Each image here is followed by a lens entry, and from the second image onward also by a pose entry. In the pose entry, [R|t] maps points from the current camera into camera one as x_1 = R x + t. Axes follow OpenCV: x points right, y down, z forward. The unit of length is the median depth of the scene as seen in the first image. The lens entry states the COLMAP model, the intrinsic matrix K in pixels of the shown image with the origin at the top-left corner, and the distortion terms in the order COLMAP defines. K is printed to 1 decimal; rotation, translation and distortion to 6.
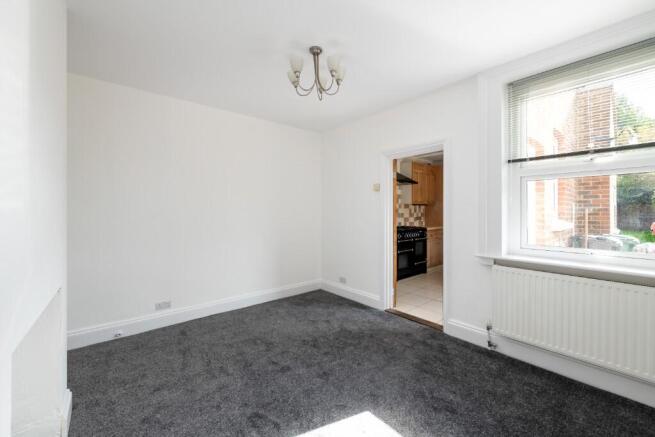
lens RADIAL K [[266.8, 0, 327.5], [0, 266.8, 209.8], [0, 0, 1]] dist [0.000092, 0.000047]
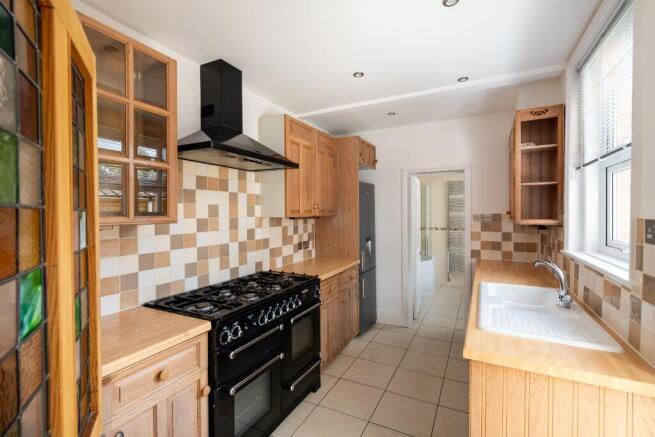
lens RADIAL K [[299.3, 0, 327.5], [0, 299.3, 218.5], [0, 0, 1]] dist [-0.000023, -0.000003]
pose [[0.924696, -0.010022, 0.380574, 0.191816], [0.005369, 0.999897, 0.013284, -0.025255], [-0.380668, -0.010240, 0.924655, 0.524634]]
